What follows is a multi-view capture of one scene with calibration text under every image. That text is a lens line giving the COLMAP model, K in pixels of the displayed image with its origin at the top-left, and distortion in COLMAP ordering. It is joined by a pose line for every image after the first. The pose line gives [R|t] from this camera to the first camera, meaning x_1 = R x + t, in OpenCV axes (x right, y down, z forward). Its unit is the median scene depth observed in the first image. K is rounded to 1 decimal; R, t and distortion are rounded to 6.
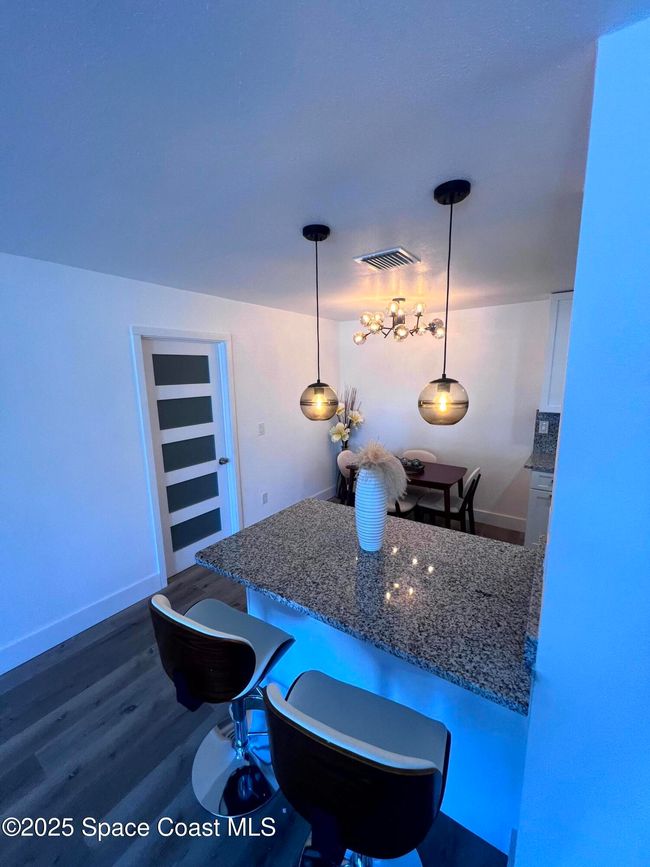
lens RADIAL K [[343.5, 0, 325.0], [0, 343.5, 433.5], [0, 0, 1]] dist [-0.001330, -0.000047]
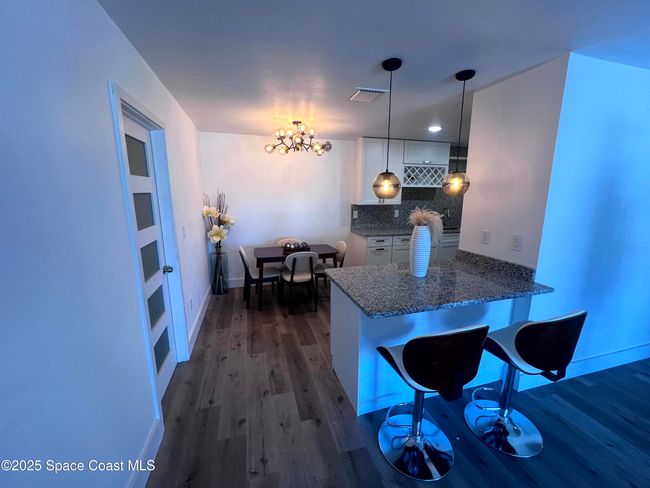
lens RADIAL K [[268.8, 0, 325.0], [0, 268.8, 244.0], [0, 0, 1]] dist [-0.000970, -0.000238]
pose [[0.630982, -0.130295, 0.764777, -0.684148], [0.125047, 0.989987, 0.065494, 0.027589], [-0.765653, 0.054308, 0.640957, 0.321231]]
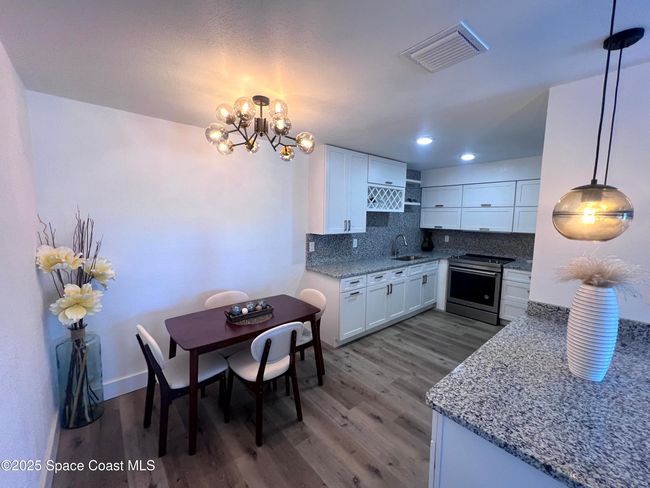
lens RADIAL K [[268.8, 0, 325.0], [0, 268.8, 244.0], [0, 0, 1]] dist [-0.000970, -0.000238]
pose [[0.255138, -0.085151, 0.963148, -0.423307], [0.154837, 0.986858, 0.046231, -0.087905], [-0.954426, 0.137335, 0.264970, 0.881070]]
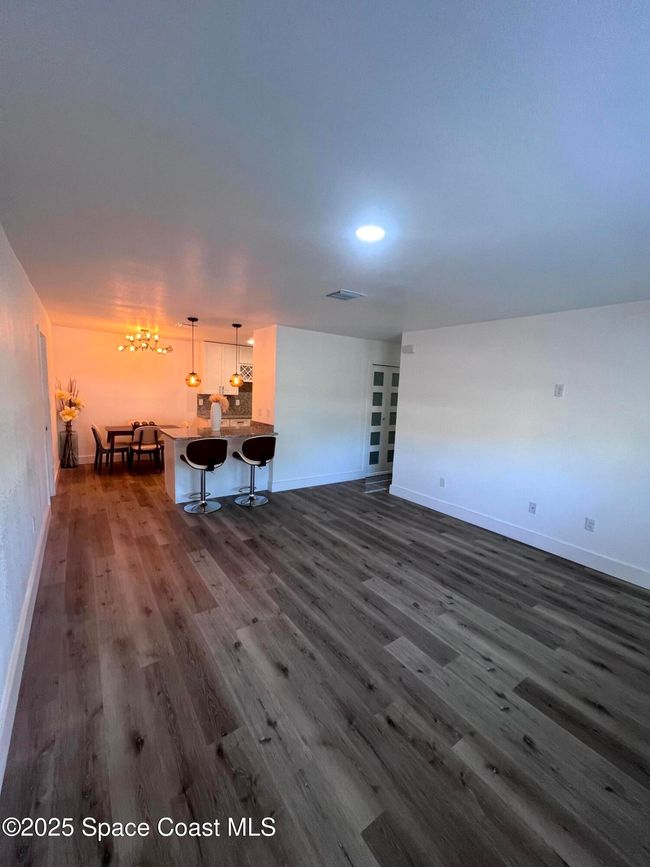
lens RADIAL K [[343.5, 0, 325.0], [0, 343.5, 433.5], [0, 0, 1]] dist [-0.001330, -0.000047]
pose [[0.334244, -0.090016, 0.938178, -1.435179], [0.117523, 0.991640, 0.053275, 0.194315], [-0.935130, 0.092451, 0.342029, -0.543234]]
